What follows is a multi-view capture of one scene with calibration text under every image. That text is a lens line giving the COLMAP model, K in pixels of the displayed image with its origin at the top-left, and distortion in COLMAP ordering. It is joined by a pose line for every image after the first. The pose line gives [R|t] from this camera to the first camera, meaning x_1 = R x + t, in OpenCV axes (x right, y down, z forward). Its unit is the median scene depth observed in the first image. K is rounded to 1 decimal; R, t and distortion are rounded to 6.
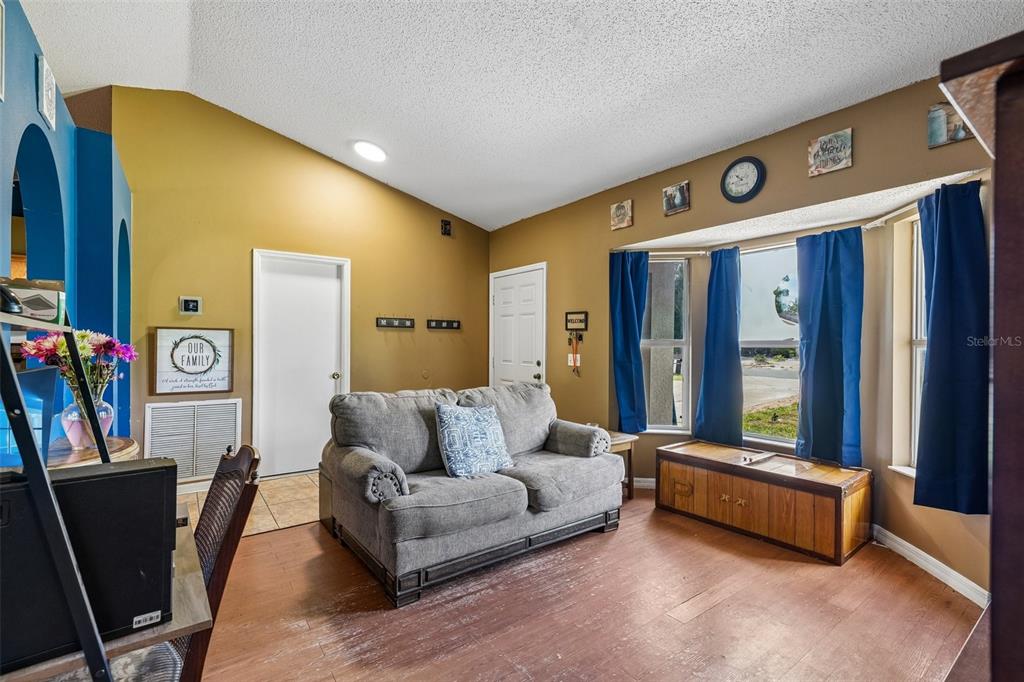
lens RADIAL K [[472.7, 0, 507.1], [0, 472.7, 344.5], [0, 0, 1]] dist [0.003003, 0.000215]
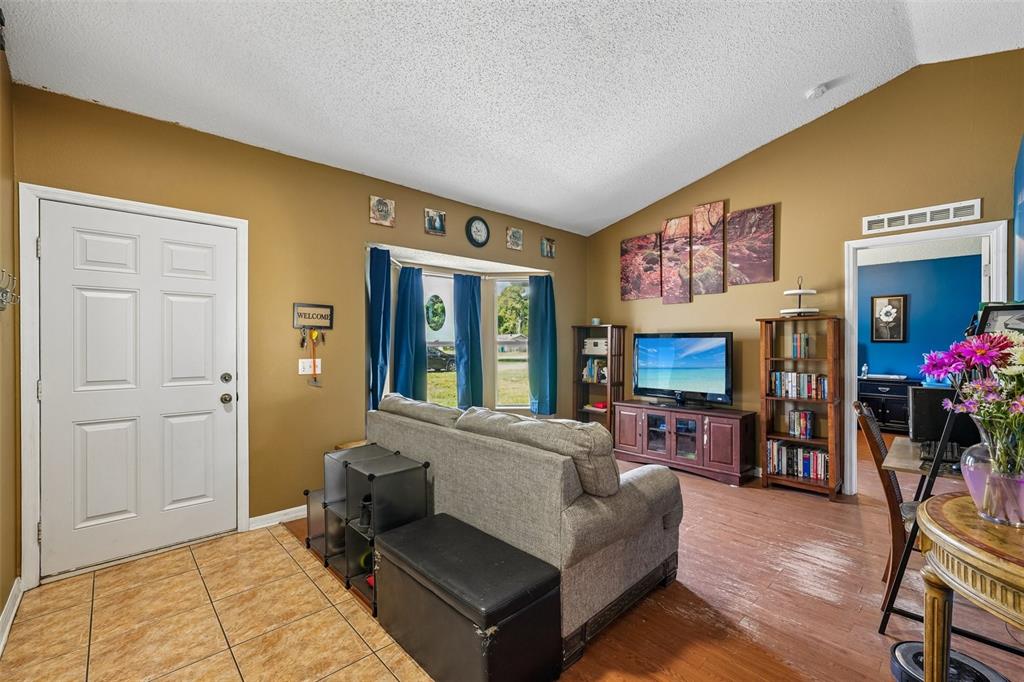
lens RADIAL K [[435.4, 0, 510.2], [0, 435.4, 347.8], [0, 0, 1]] dist [-0.010728, 0.003950]
pose [[-0.139031, -0.018473, 0.990116, -0.692423], [0.001845, 0.999819, 0.018913, -0.011946], [-0.990286, 0.004457, -0.138972, 0.884373]]
